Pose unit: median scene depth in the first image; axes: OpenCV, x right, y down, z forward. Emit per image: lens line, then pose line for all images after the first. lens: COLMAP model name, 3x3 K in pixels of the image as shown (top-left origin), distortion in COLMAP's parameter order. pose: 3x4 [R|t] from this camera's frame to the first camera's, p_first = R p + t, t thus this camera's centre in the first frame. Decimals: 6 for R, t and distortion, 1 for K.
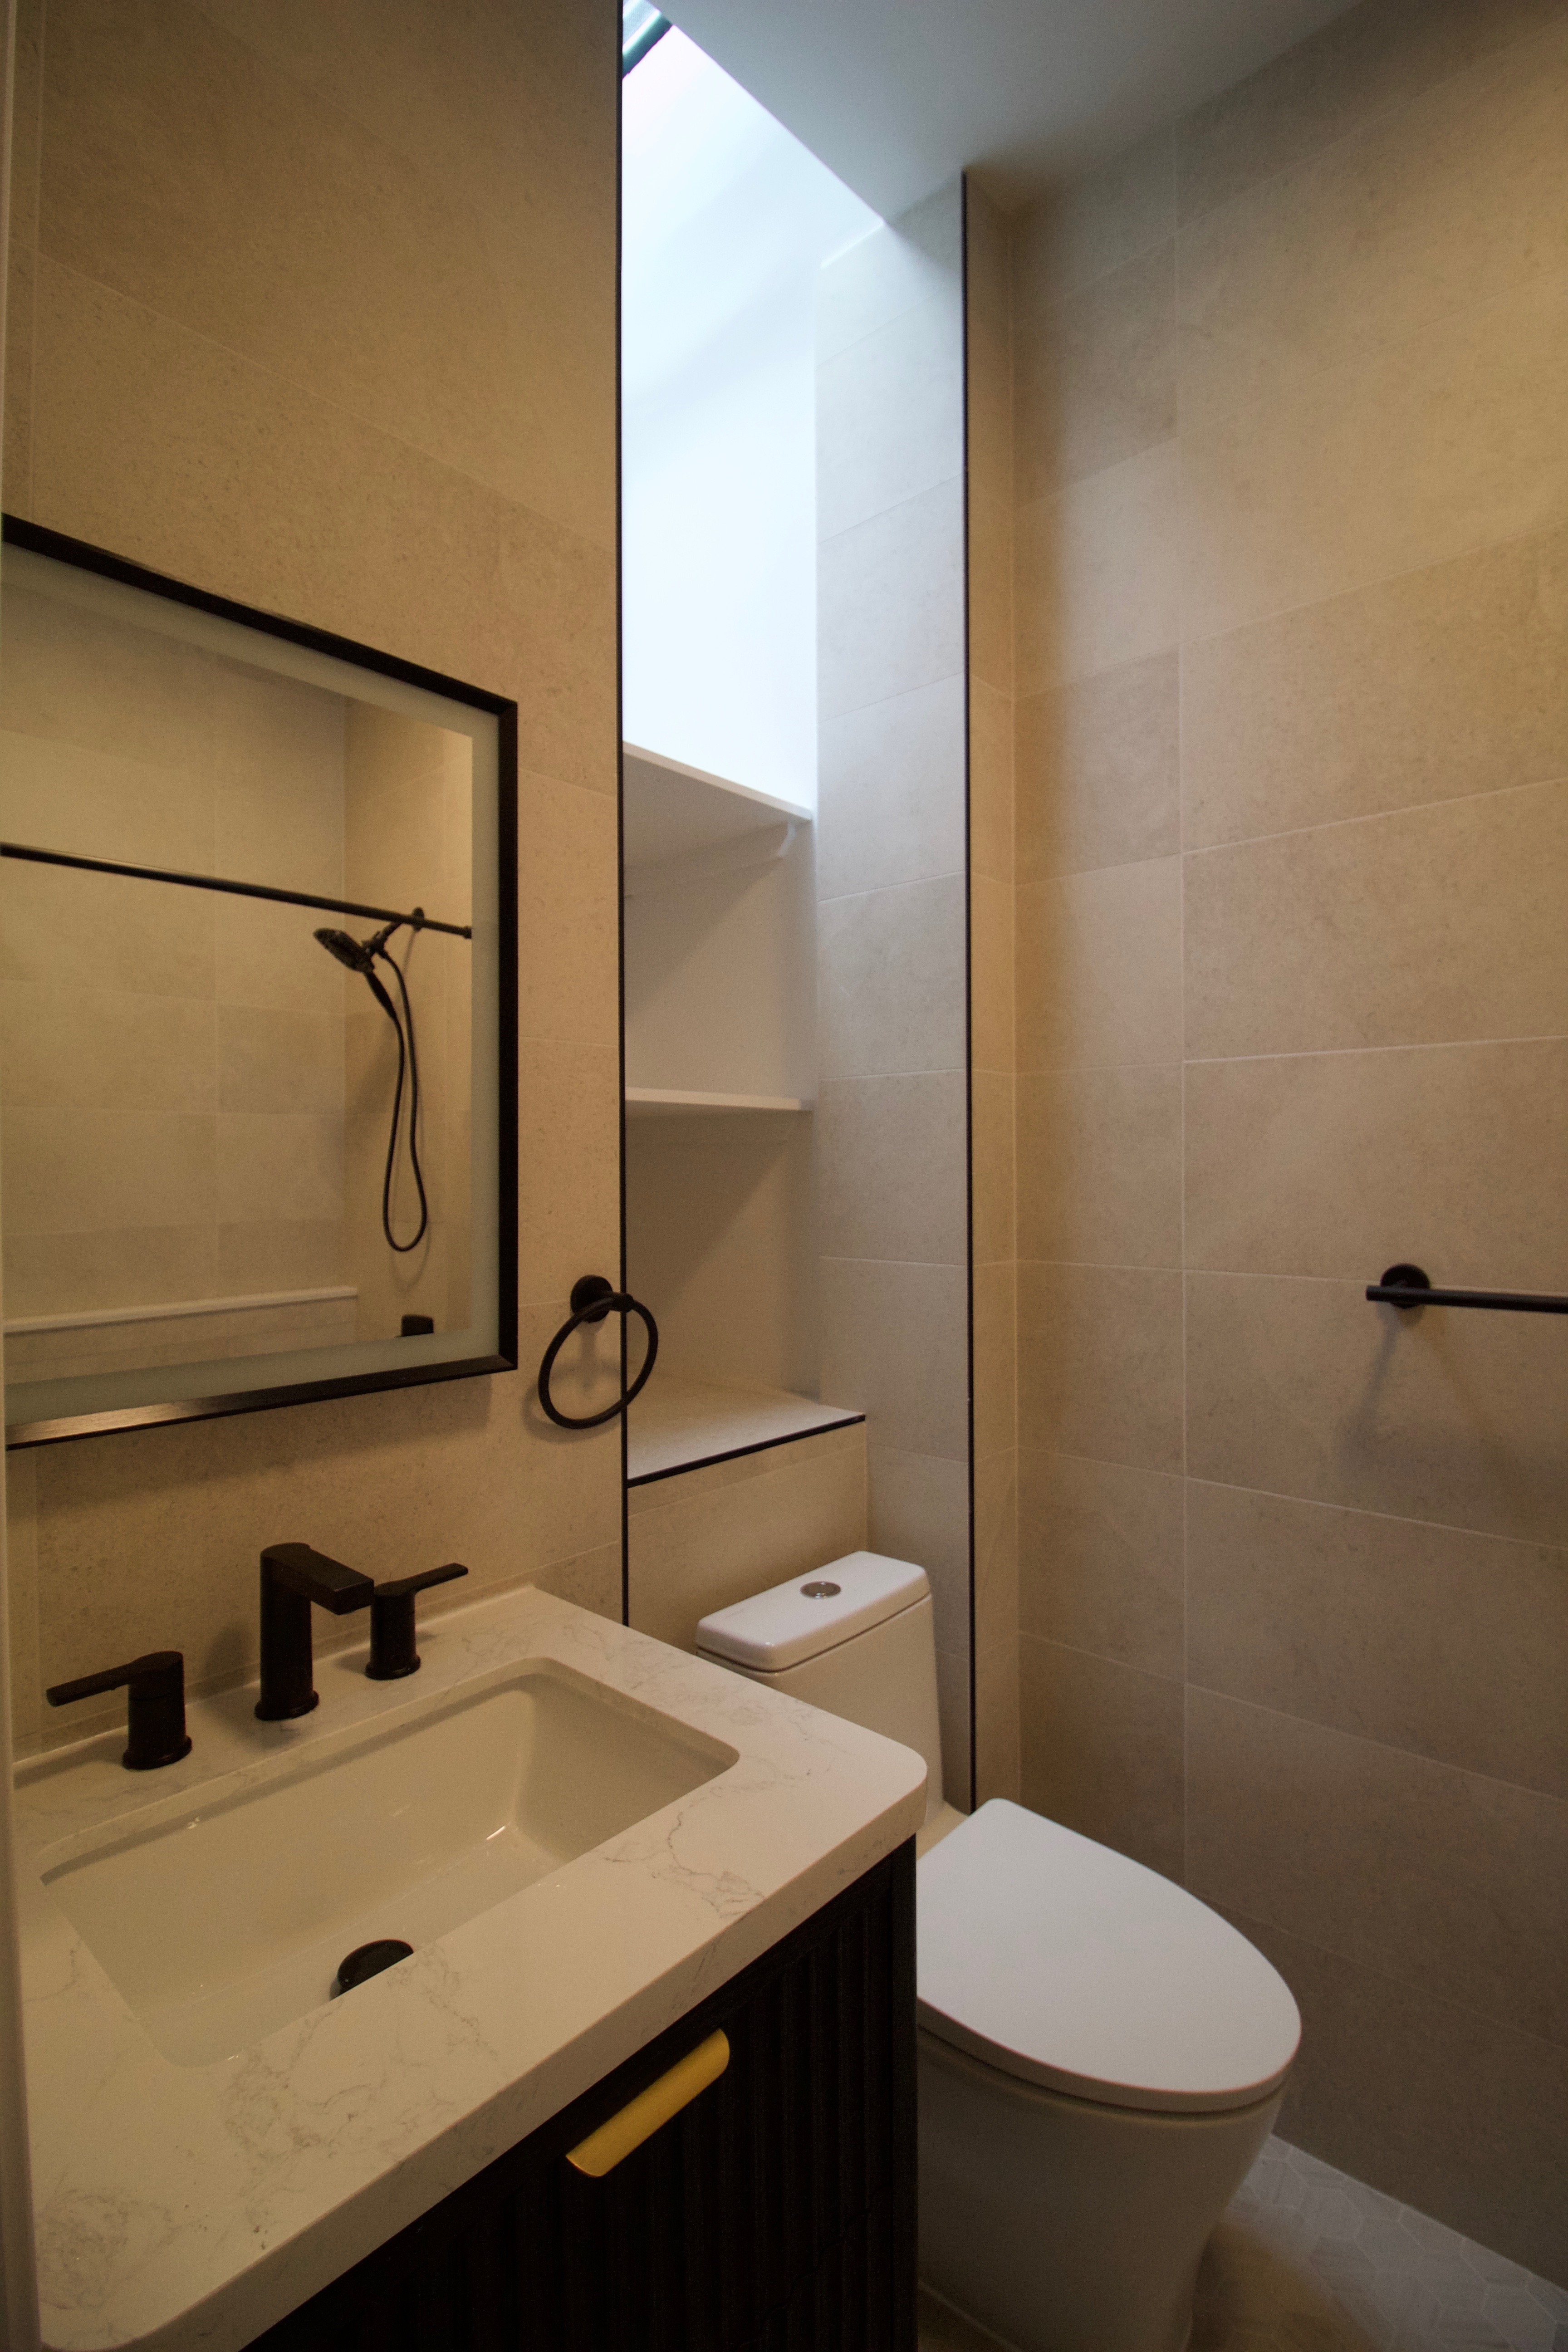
lens RADIAL K [[1116.0, 0, 784.0], [0, 1116.0, 1176.0], [0, 0, 1]] dist [-0.000566, -0.012221]
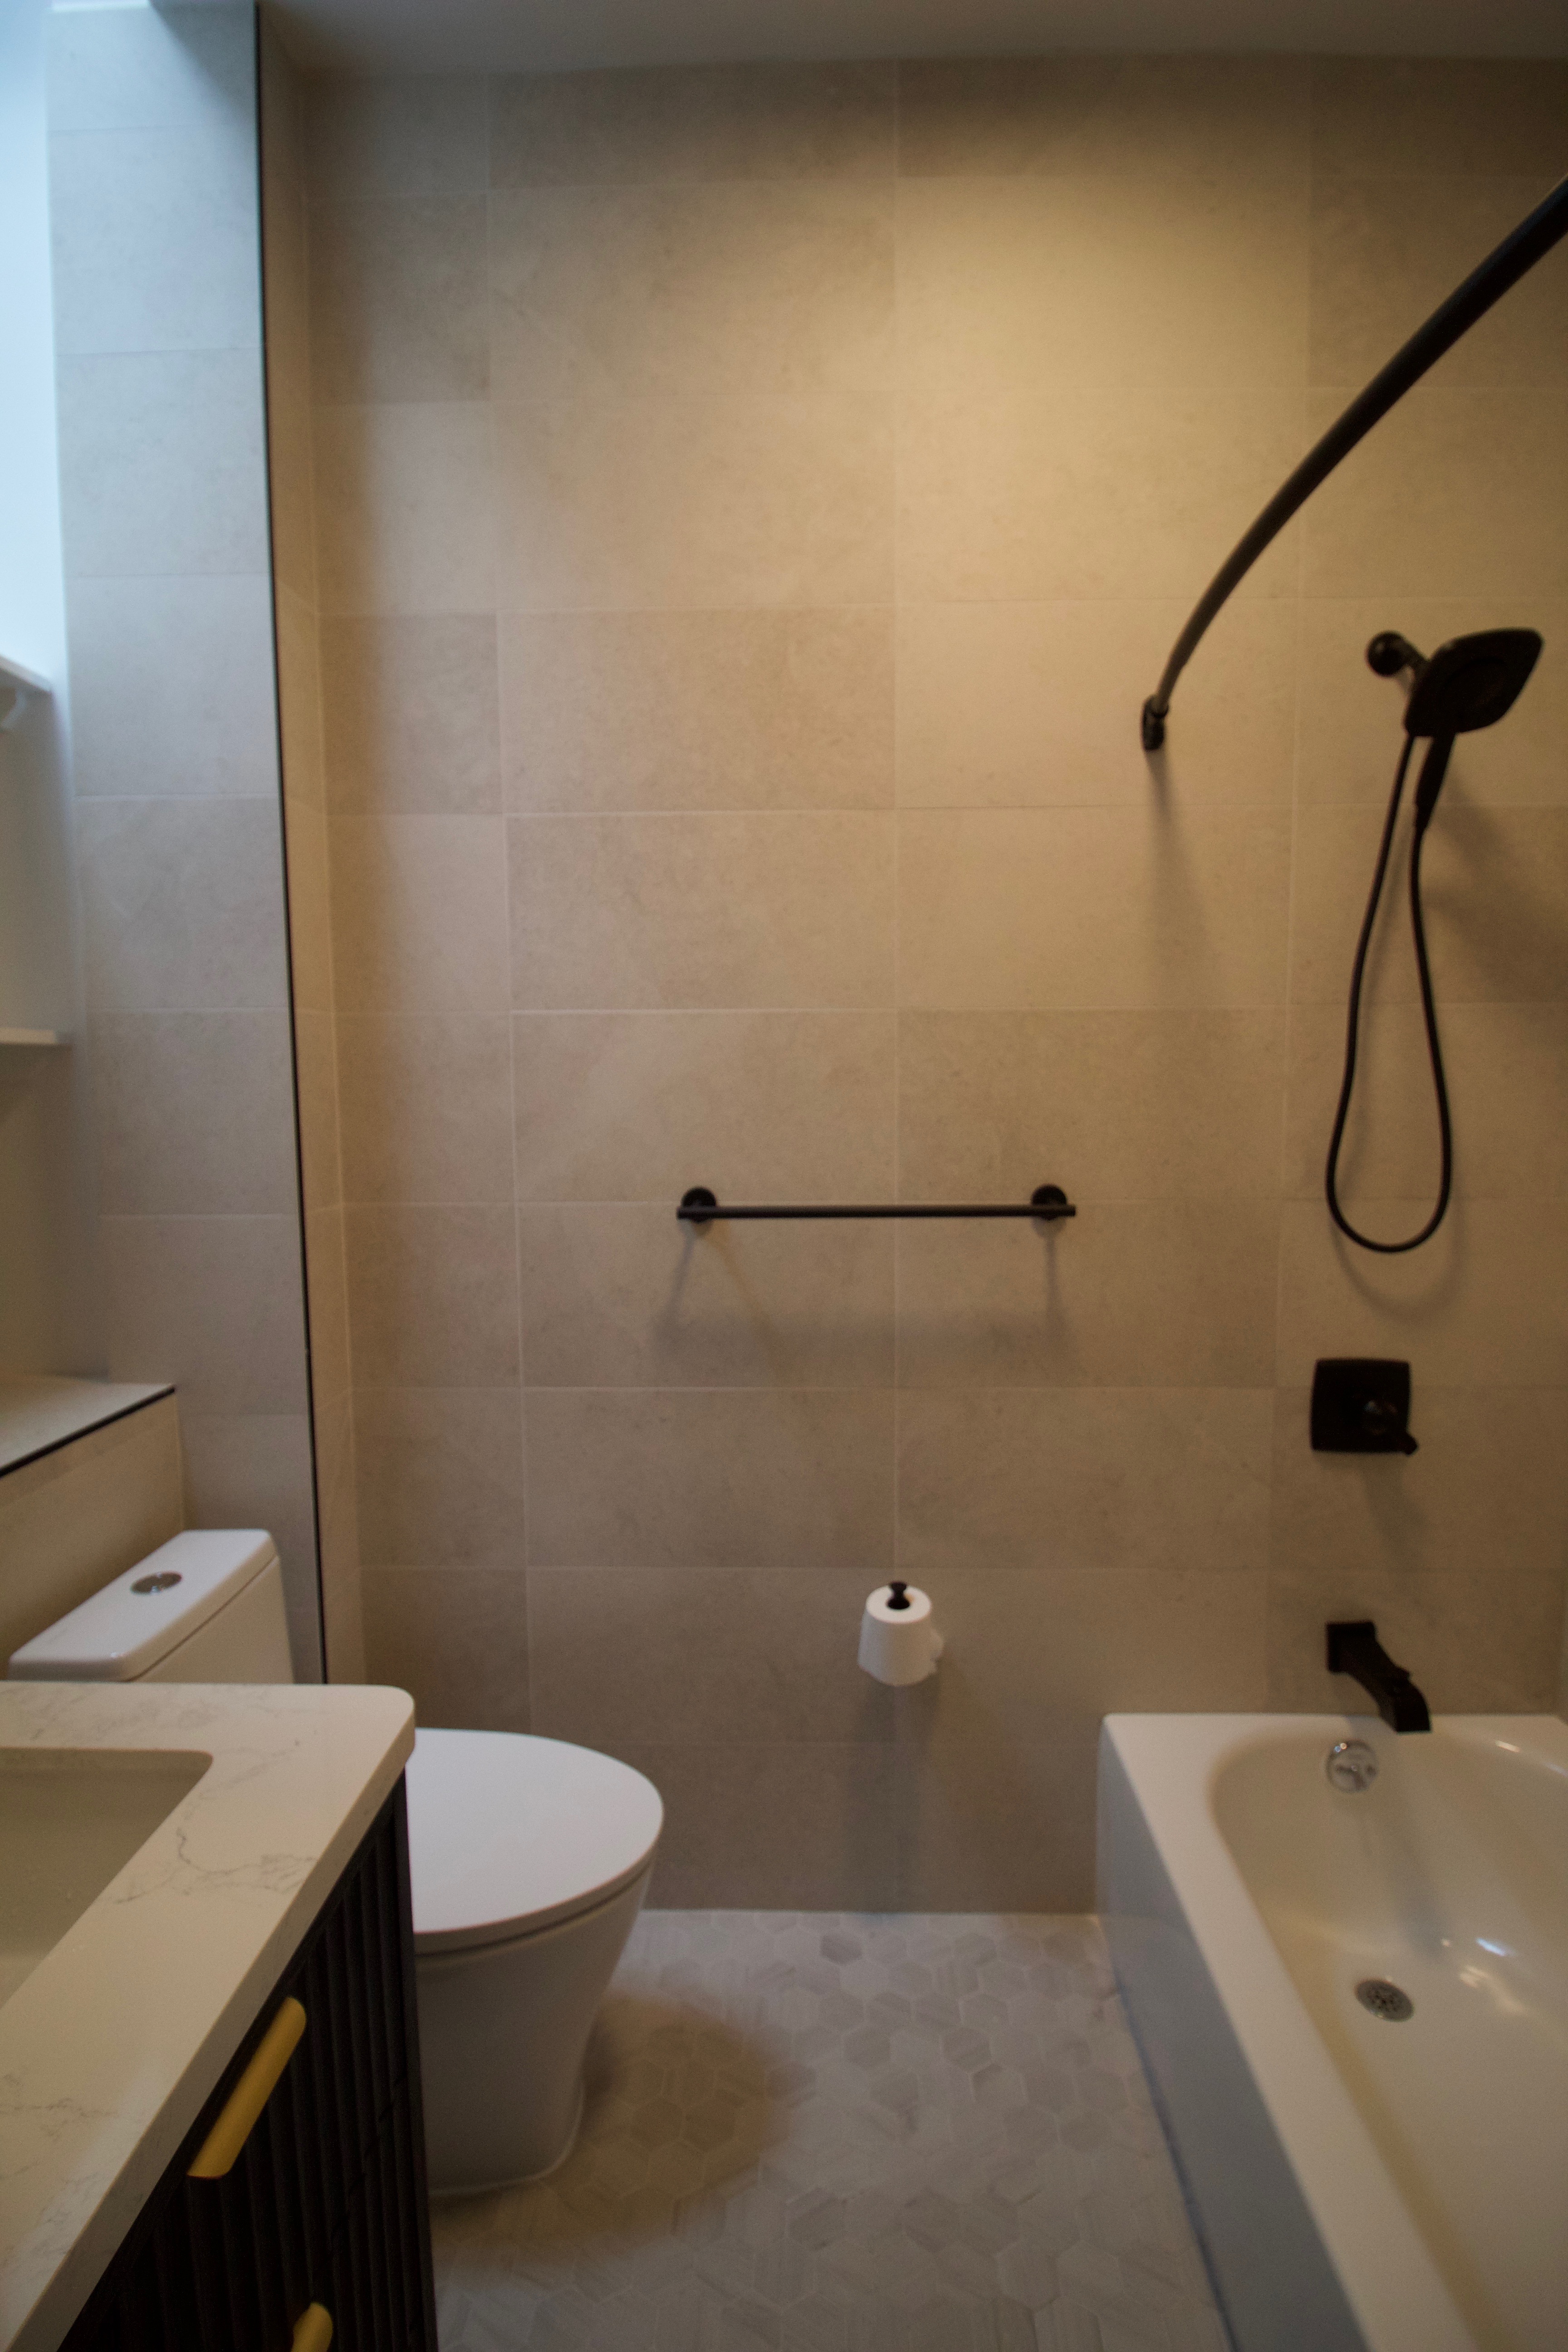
lens RADIAL K [[1158.0, 0, 789.9], [0, 1158.0, 1176.5], [0, 0, 1]] dist [0.001978, -0.015211]
pose [[0.750530, -0.063206, 0.657807, -0.185240], [0.008967, 0.996298, 0.085499, -0.036385], [-0.660776, -0.058271, 0.748318, -0.027402]]
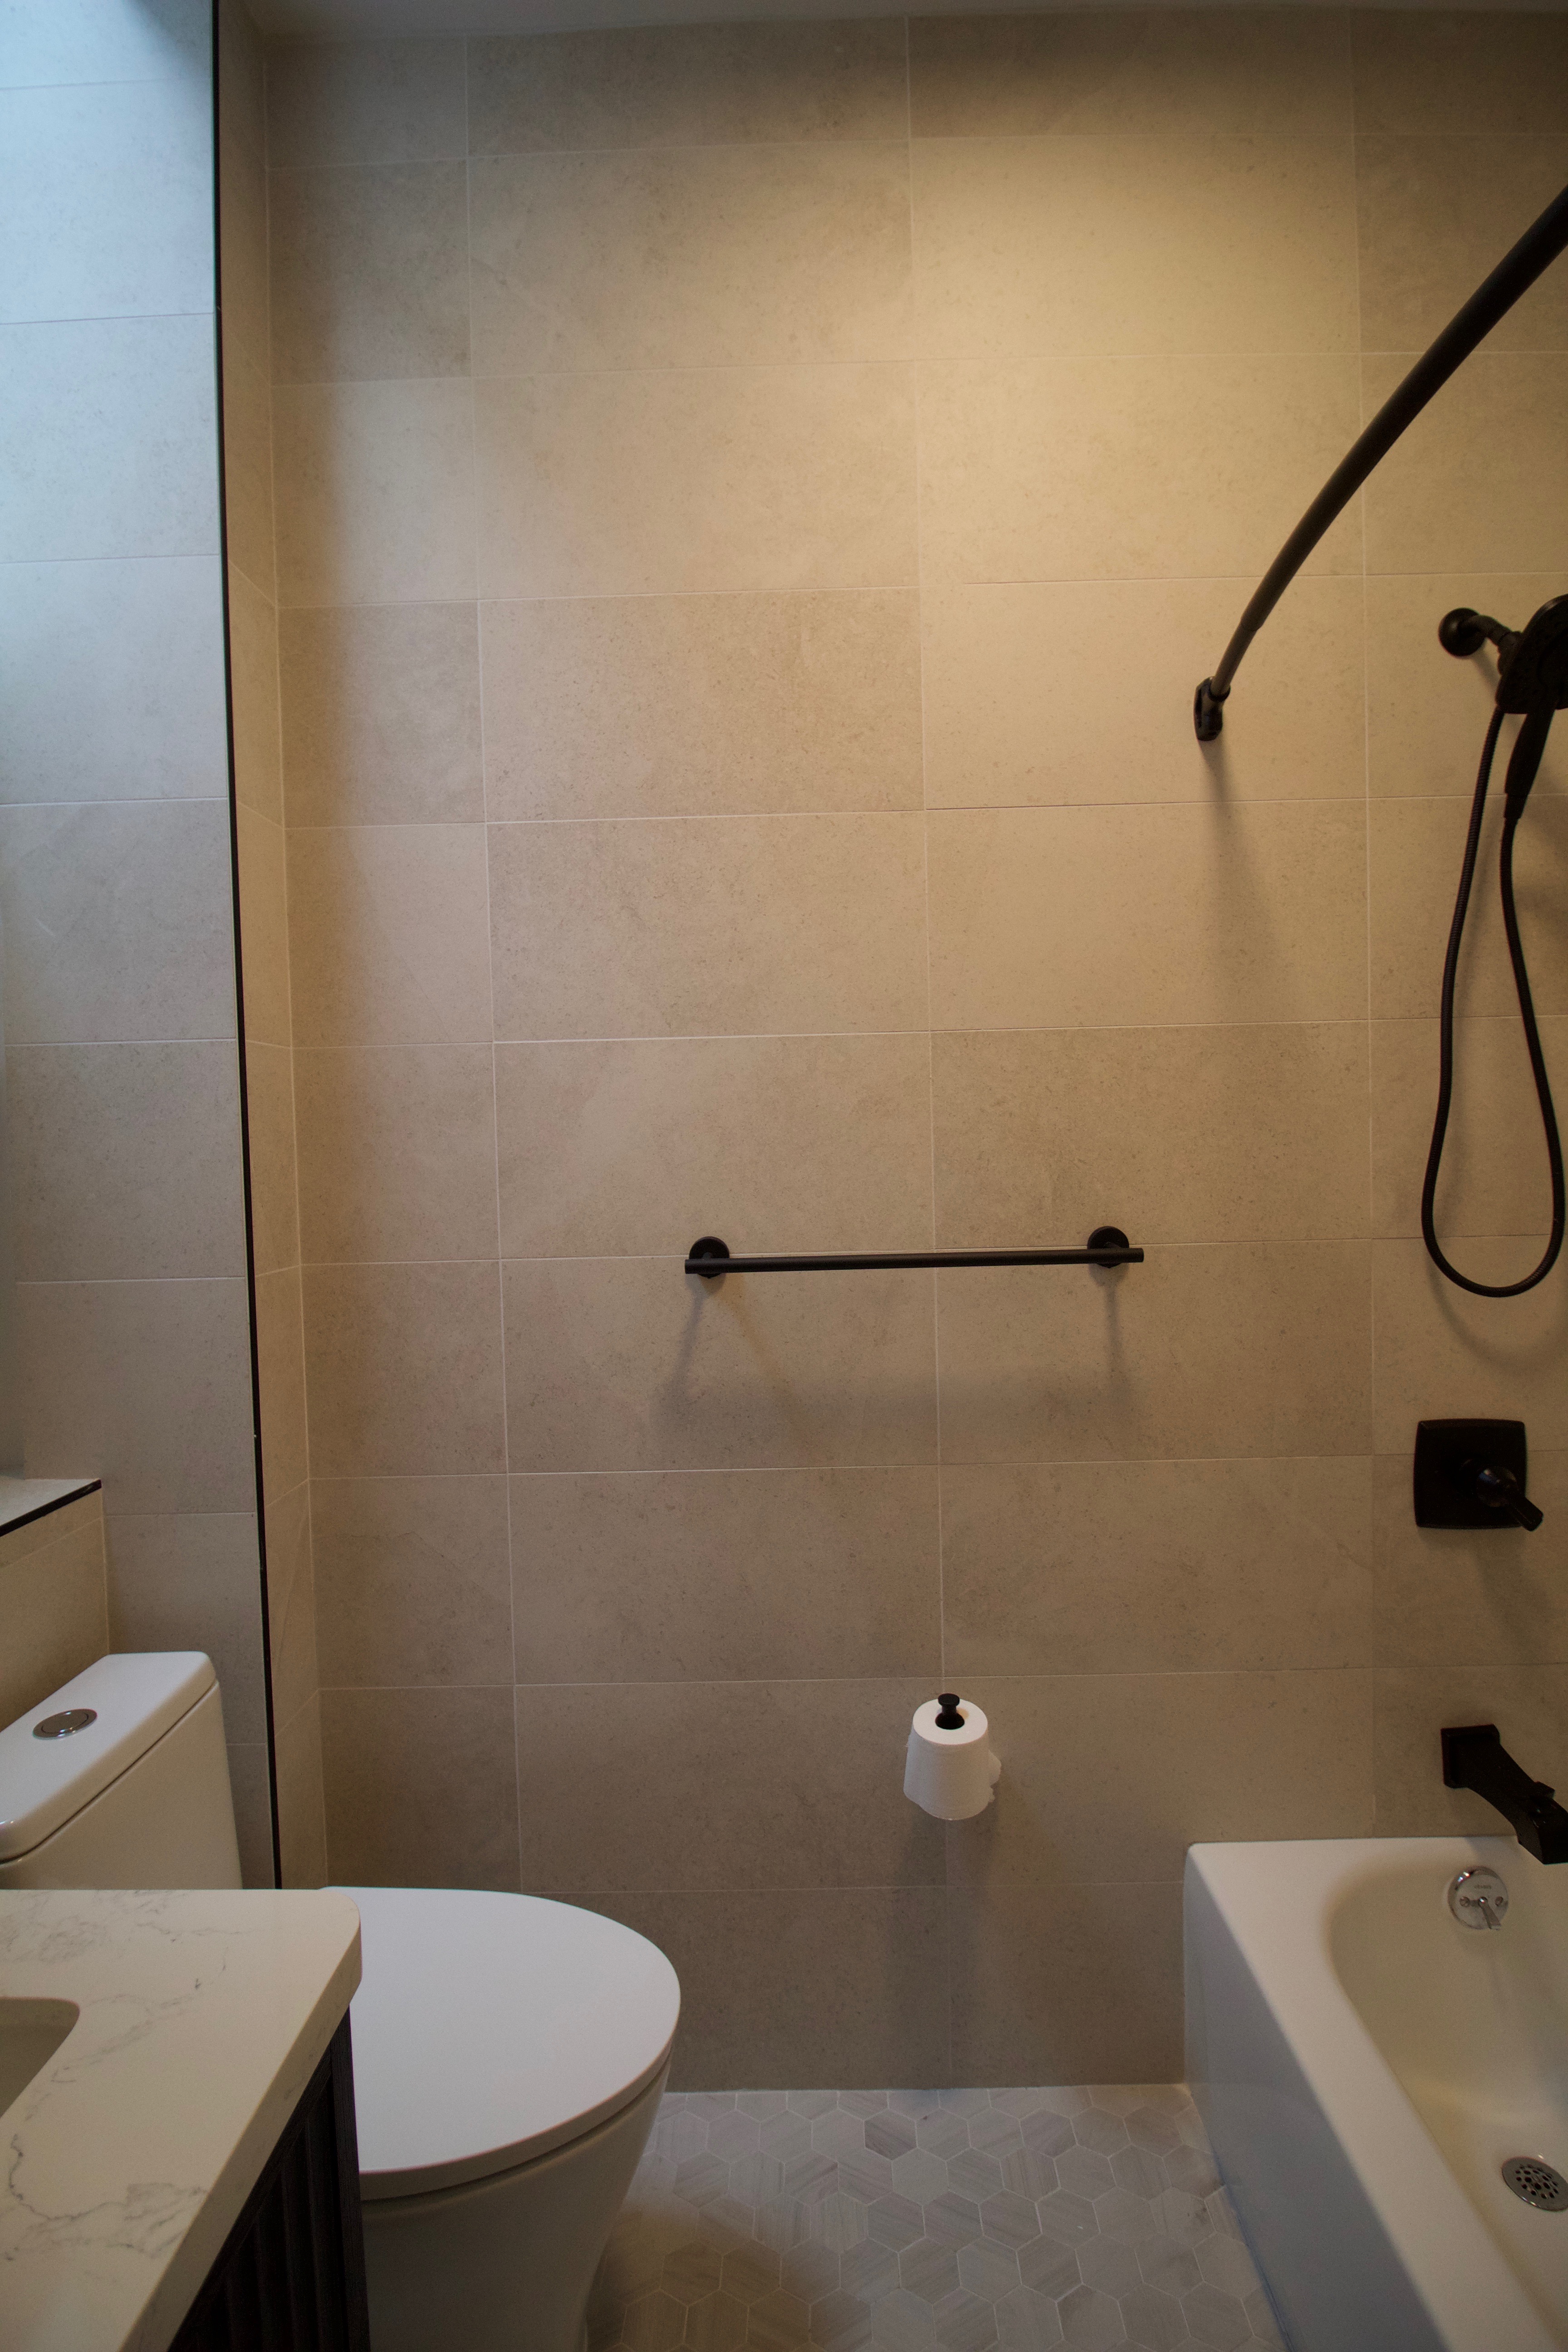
lens RADIAL K [[1116.0, 0, 784.0], [0, 1116.0, 1176.0], [0, 0, 1]] dist [-0.000566, -0.012221]
pose [[0.740898, -0.033844, 0.670764, -0.101060], [0.026378, 0.999425, 0.021291, -0.001461], [-0.671099, 0.001918, 0.741365, 0.123577]]
